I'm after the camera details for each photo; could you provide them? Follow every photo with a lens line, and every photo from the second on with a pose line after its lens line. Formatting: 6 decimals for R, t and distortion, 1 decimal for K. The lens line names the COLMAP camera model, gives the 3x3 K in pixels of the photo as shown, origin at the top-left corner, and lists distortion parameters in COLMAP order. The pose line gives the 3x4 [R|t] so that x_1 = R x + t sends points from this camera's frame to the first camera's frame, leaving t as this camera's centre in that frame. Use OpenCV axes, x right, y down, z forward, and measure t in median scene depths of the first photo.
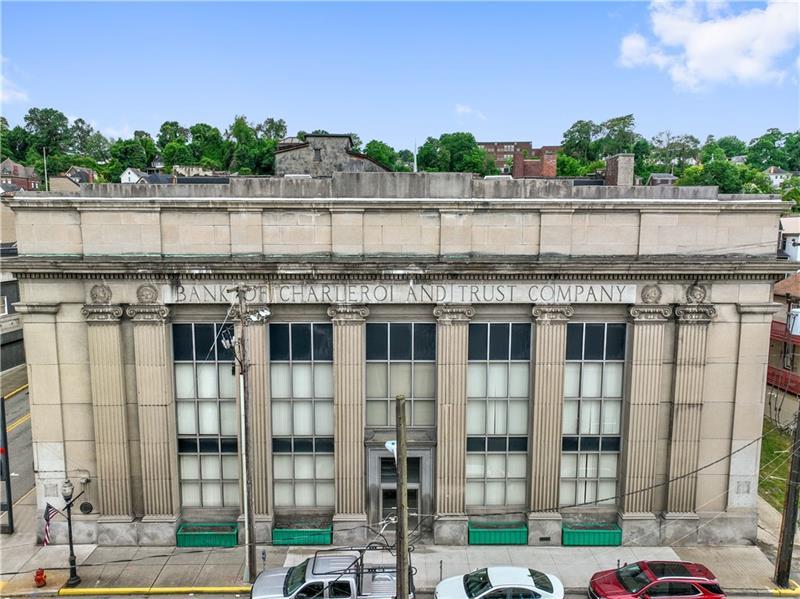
lens RADIAL K [[572.3, 0, 404.3], [0, 572.3, 298.9], [0, 0, 1]] dist [0.002287, 0.019536]
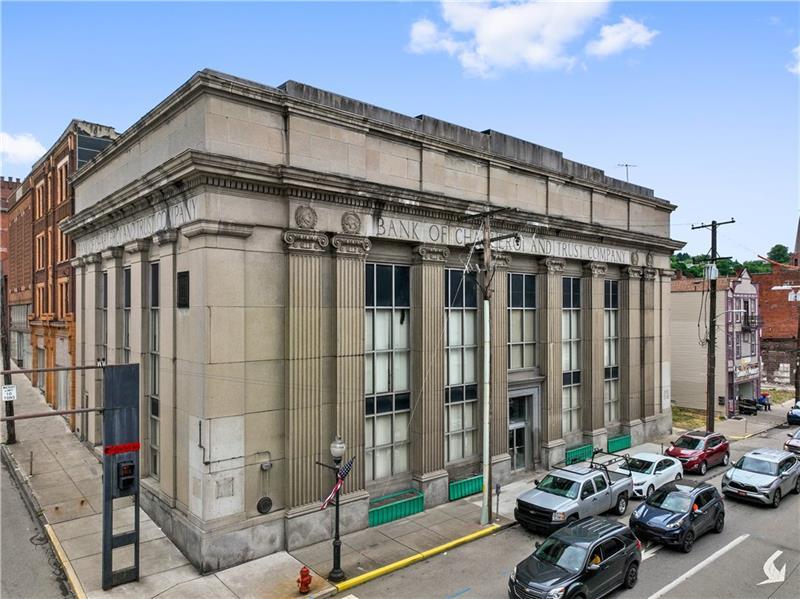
lens RADIAL K [[572.3, 0, 394.2], [0, 572.3, 314.0], [0, 0, 1]] dist [0.002287, 0.019536]
pose [[0.762818, -0.002613, 0.646608, -0.950651], [0.082681, 0.992177, -0.093532, 0.212065], [-0.641305, 0.124810, 0.757067, 0.317400]]
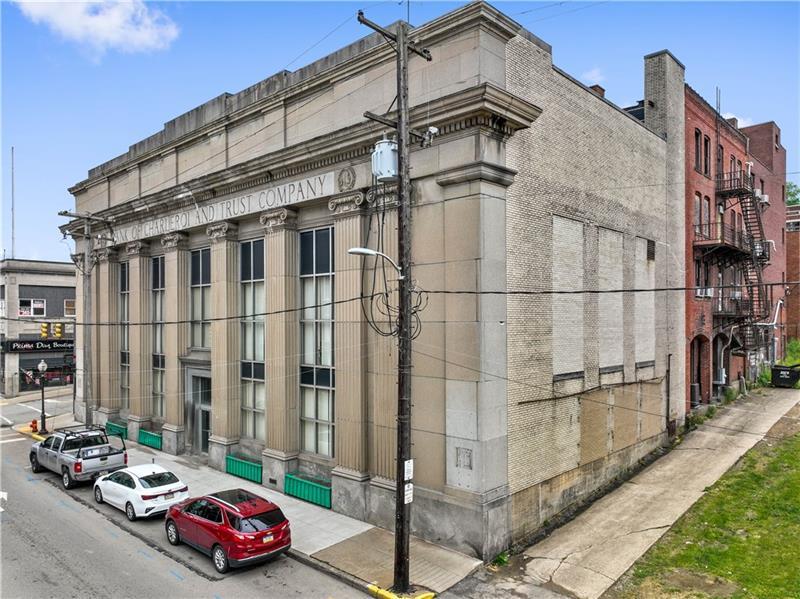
lens RADIAL K [[572.3, 0, 396.8], [0, 572.3, 305.9], [0, 0, 1]] dist [0.002287, 0.019536]
pose [[0.727559, -0.019987, -0.685754, 1.022163], [-0.067954, 0.992560, -0.101025, 0.240441], [0.682671, 0.120102, 0.720788, 0.493229]]
